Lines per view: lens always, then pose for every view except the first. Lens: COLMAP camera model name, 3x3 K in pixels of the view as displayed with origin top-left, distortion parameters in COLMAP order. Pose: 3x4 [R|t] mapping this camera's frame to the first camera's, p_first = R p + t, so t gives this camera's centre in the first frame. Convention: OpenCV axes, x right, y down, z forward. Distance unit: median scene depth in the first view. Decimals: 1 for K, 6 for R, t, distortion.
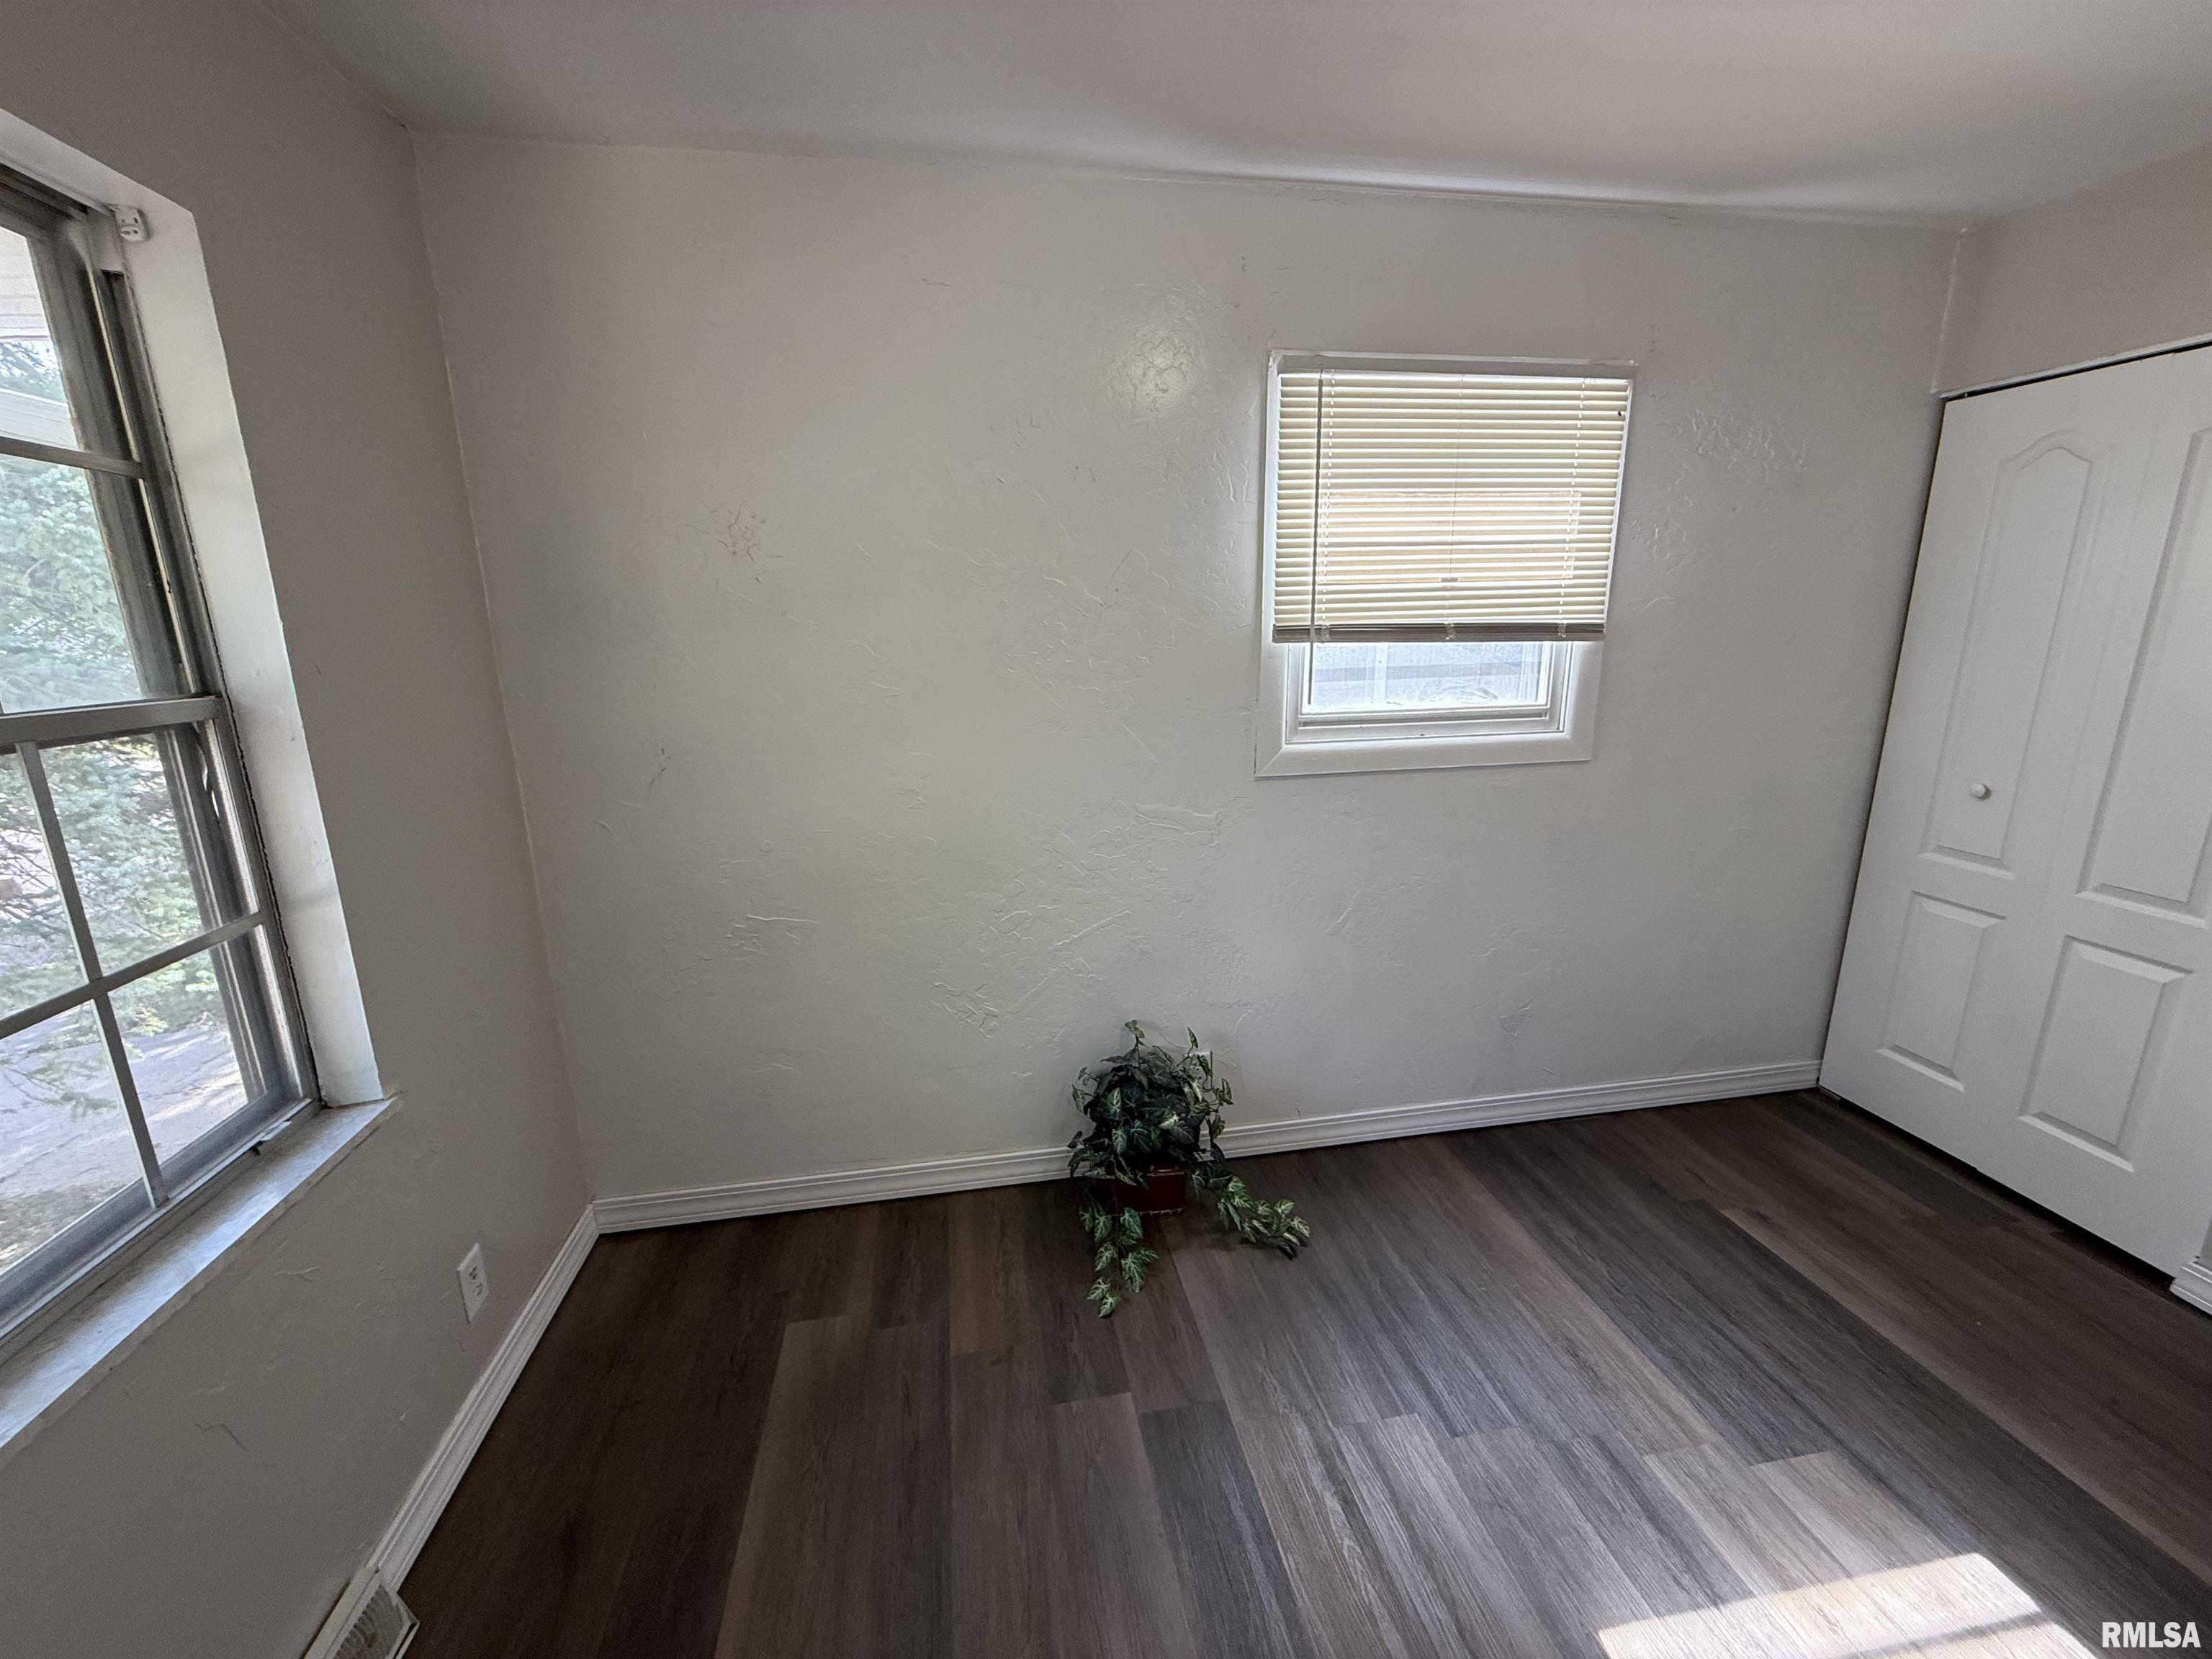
lens RADIAL K [[879.7, 0, 1099.7], [0, 879.7, 828.6], [0, 0, 1]] dist [0.000105, -0.000171]
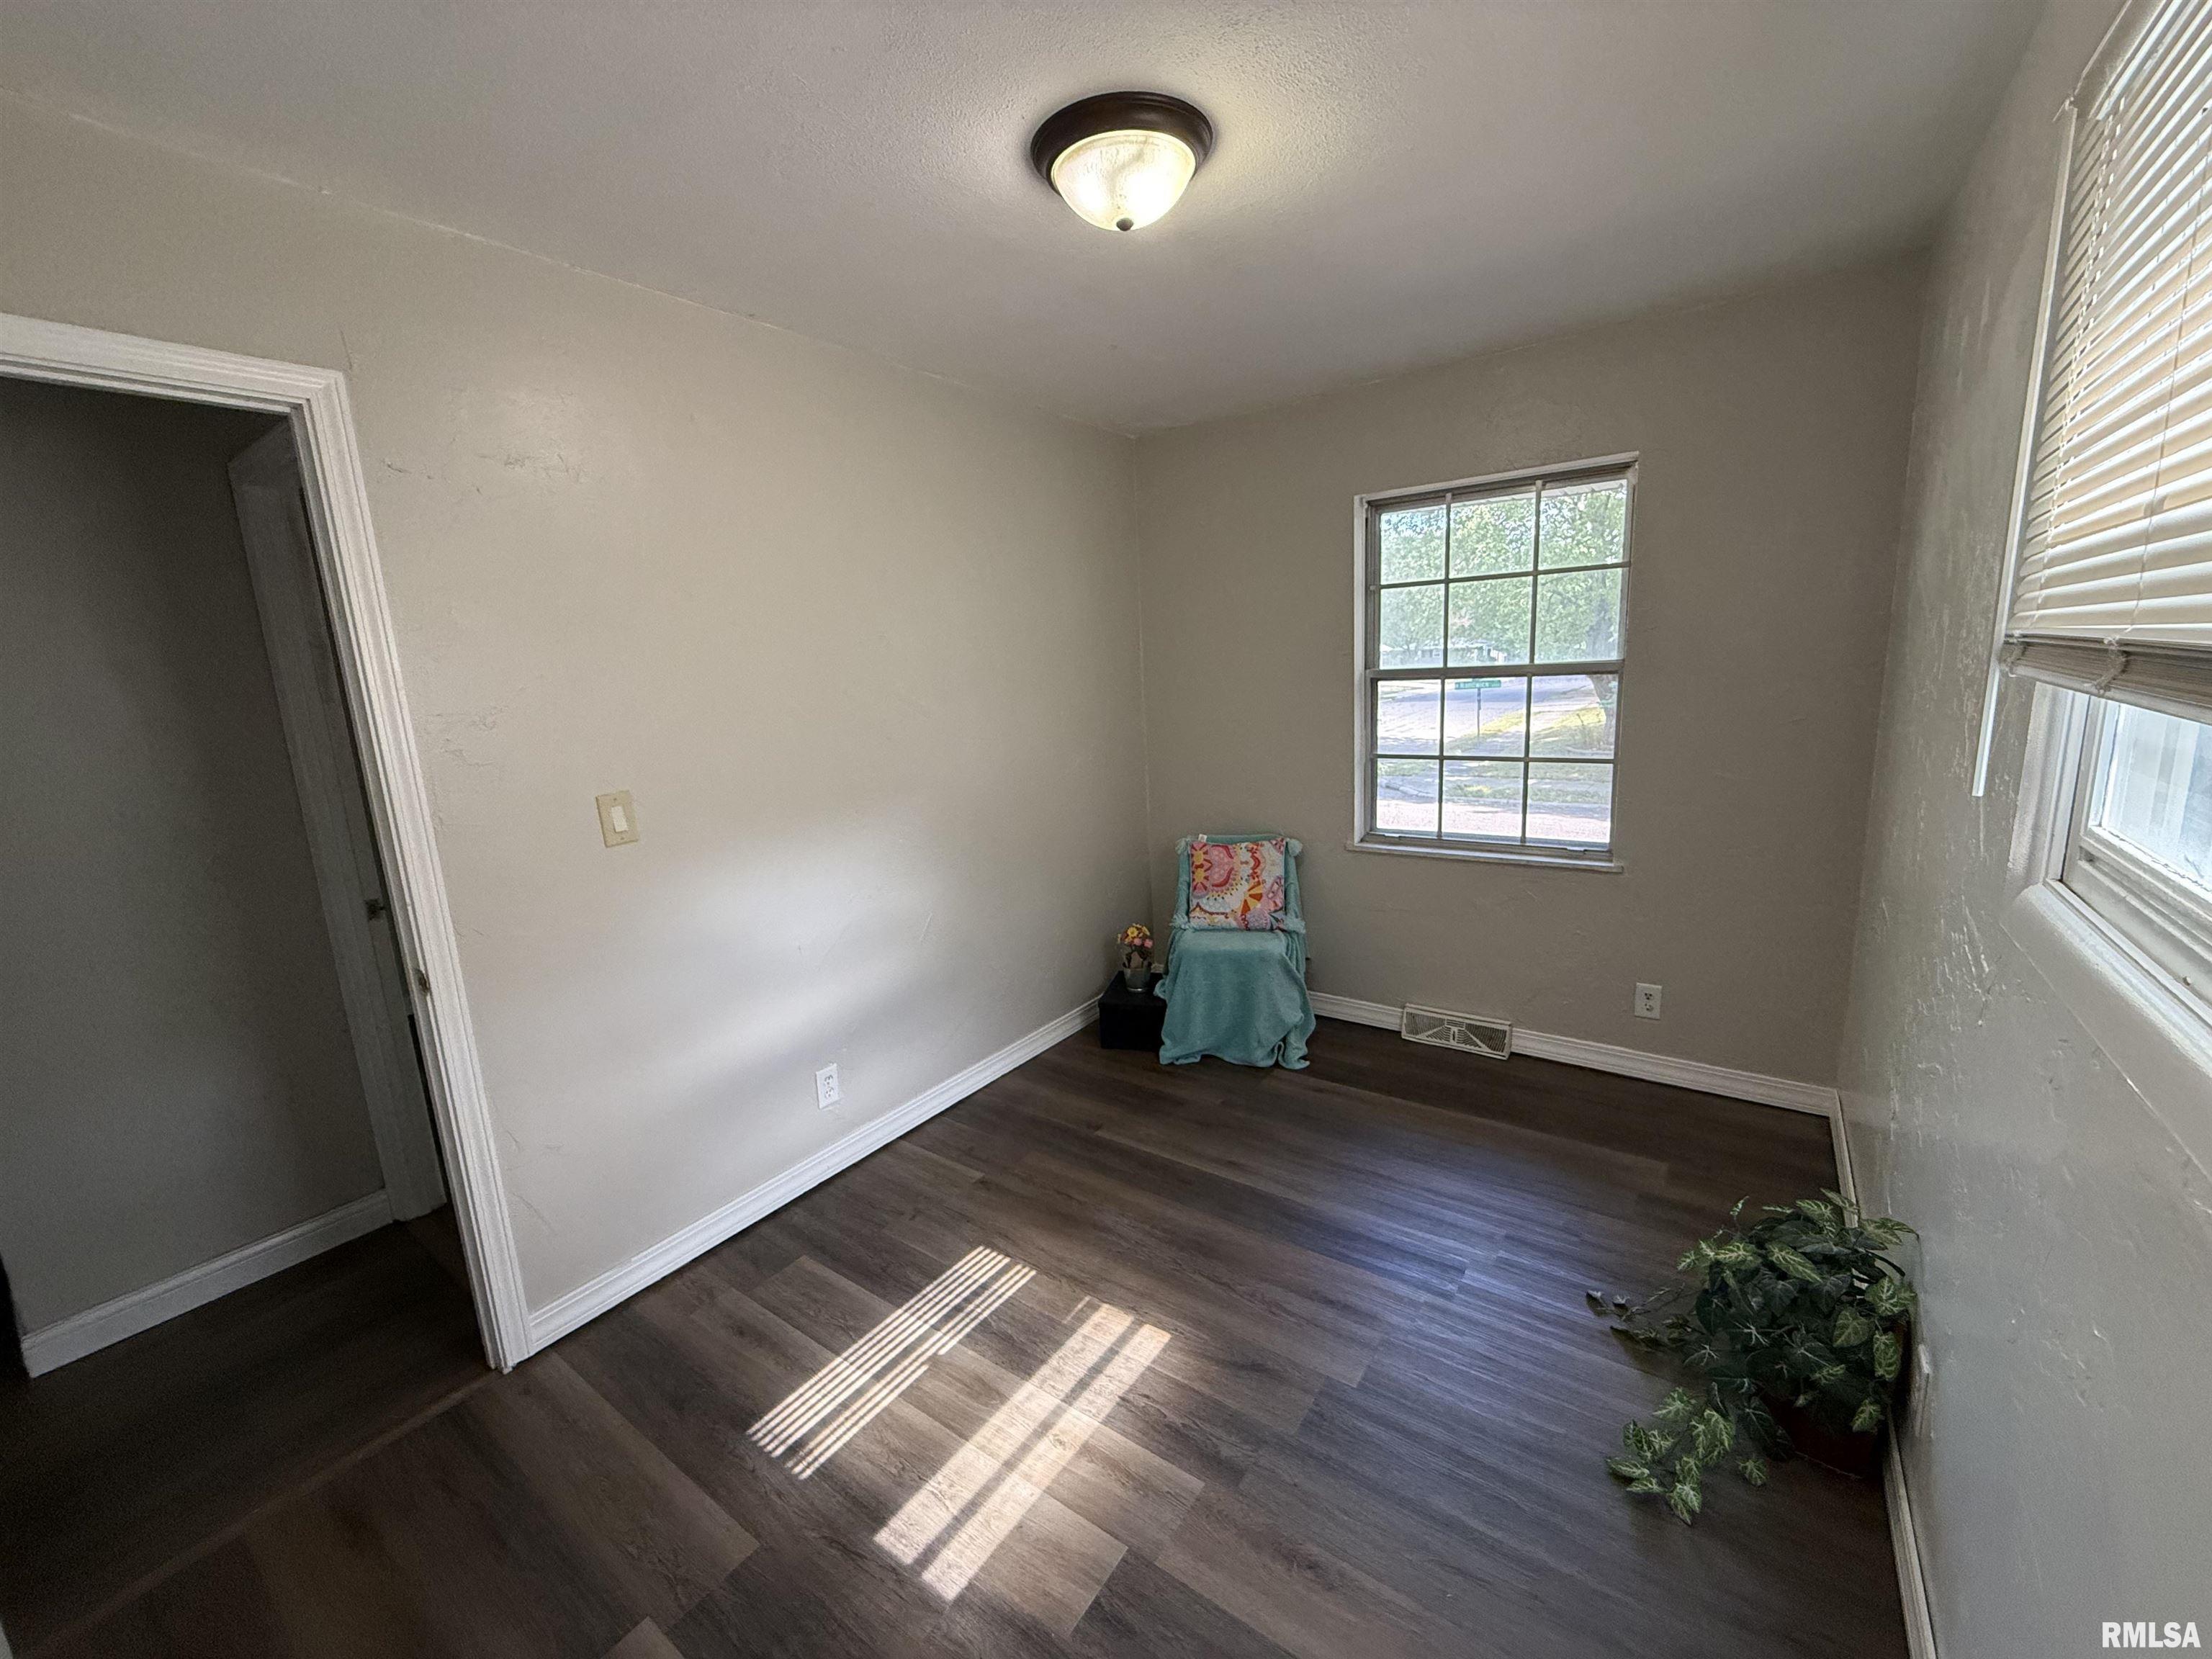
lens RADIAL K [[879.7, 0, 1099.7], [0, 879.7, 828.6], [0, 0, 1]] dist [0.000105, -0.000171]
pose [[-0.712822, 0.185523, -0.676362, 0.917164], [-0.095905, 0.929535, 0.356042, -0.251300], [0.694757, 0.318661, -0.644801, 0.975068]]
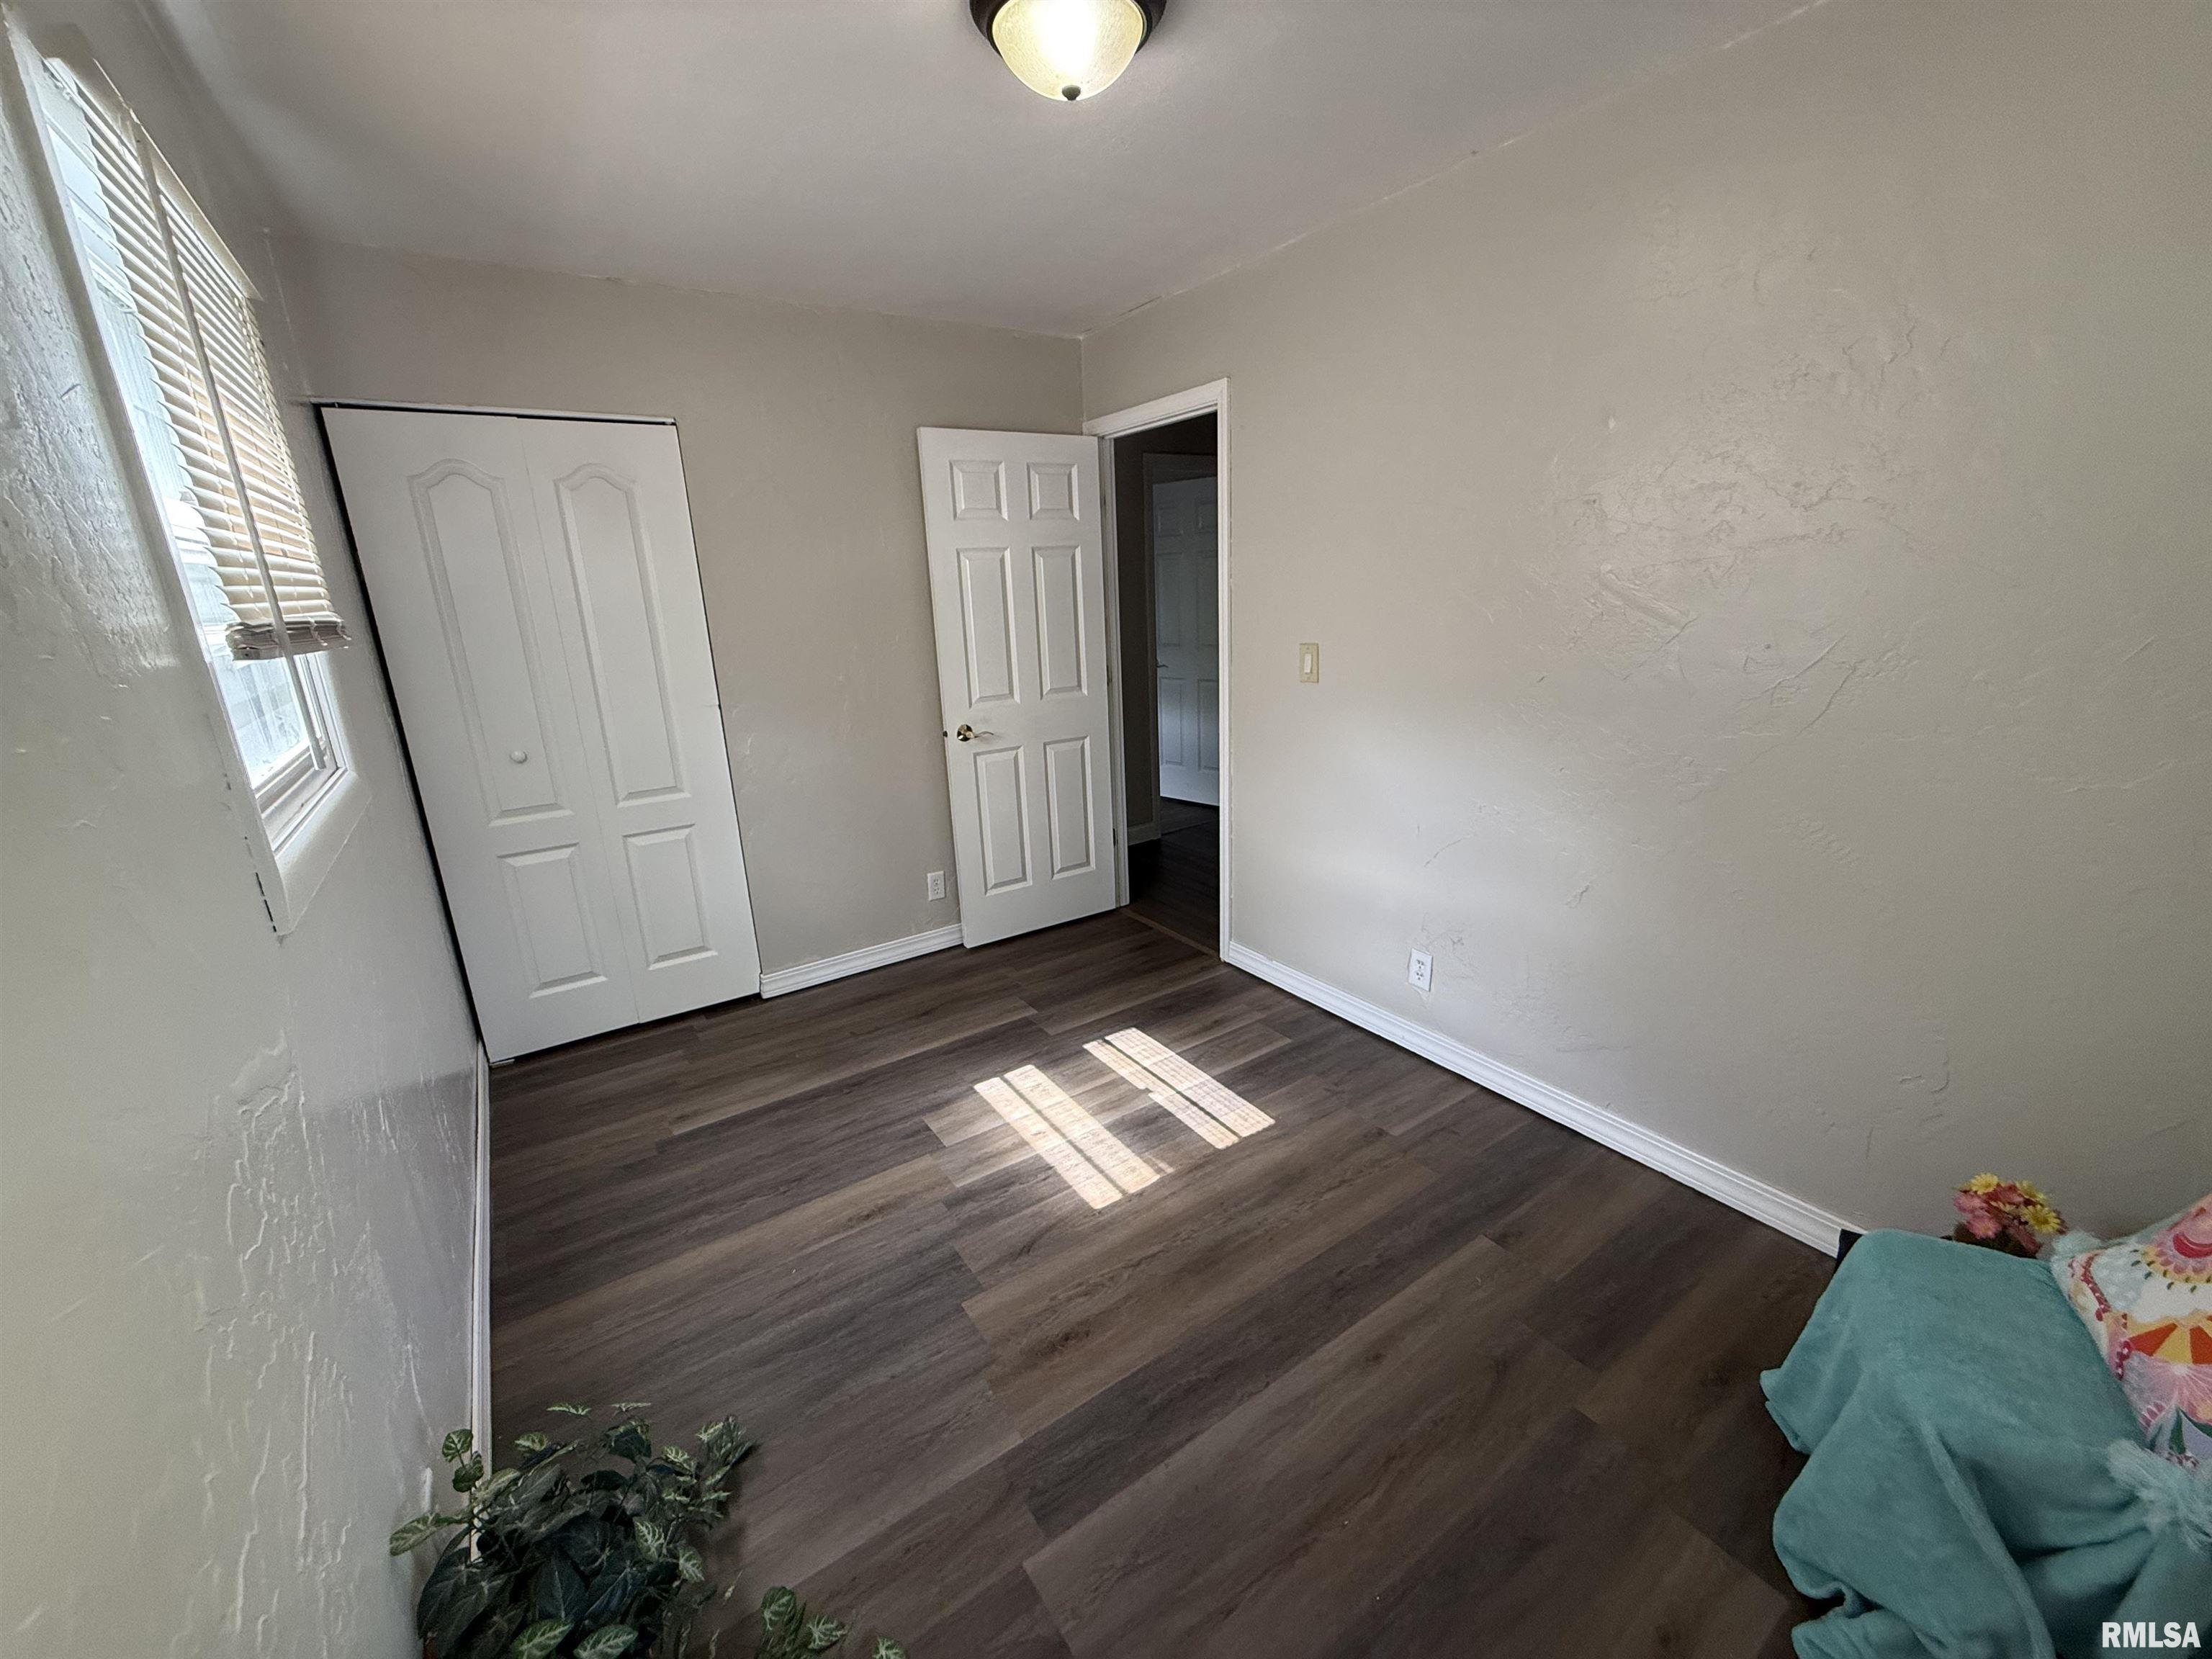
lens RADIAL K [[879.7, 0, 1099.7], [0, 879.7, 828.6], [0, 0, 1]] dist [0.000105, -0.000171]
pose [[-0.411325, -0.216127, 0.885495, -0.442596], [0.255899, 0.905028, 0.339764, -0.168160], [-0.874830, 0.366351, -0.316954, 0.759418]]
